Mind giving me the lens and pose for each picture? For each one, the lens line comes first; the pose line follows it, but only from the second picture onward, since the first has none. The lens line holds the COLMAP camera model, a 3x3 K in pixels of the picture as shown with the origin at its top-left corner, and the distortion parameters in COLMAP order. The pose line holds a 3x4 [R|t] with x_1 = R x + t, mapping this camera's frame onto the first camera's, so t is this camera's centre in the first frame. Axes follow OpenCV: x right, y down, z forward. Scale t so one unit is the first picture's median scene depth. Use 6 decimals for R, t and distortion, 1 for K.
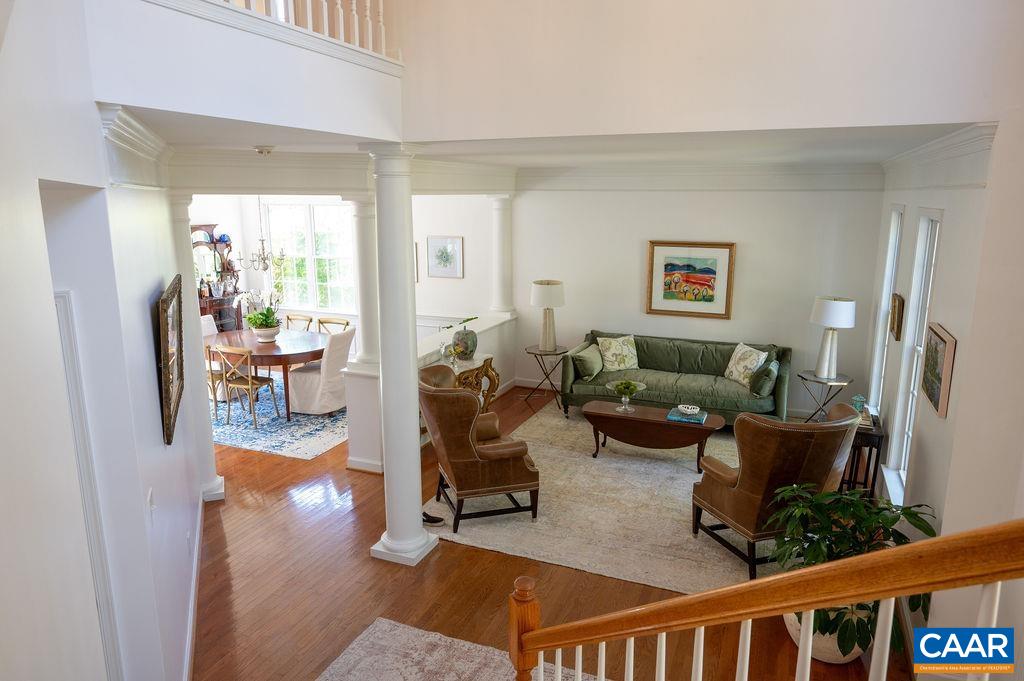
lens RADIAL K [[686.6, 0, 512.1], [0, 686.6, 339.5], [0, 0, 1]] dist [0.008626, 0.000992]
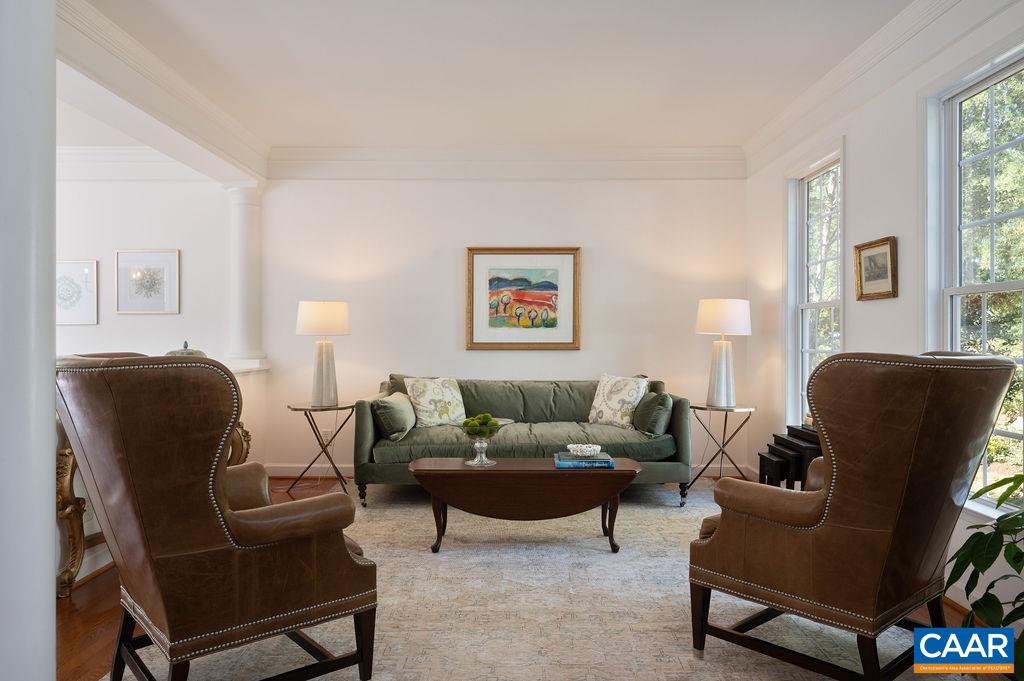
lens RADIAL K [[674.7, 0, 512.1], [0, 674.7, 338.9], [0, 0, 1]] dist [-0.007097, -0.001958]
pose [[0.921118, 0.002986, 0.389271, -0.034656], [0.079333, 0.977545, -0.195222, 0.097644], [-0.381113, 0.210705, 0.900198, 0.375301]]
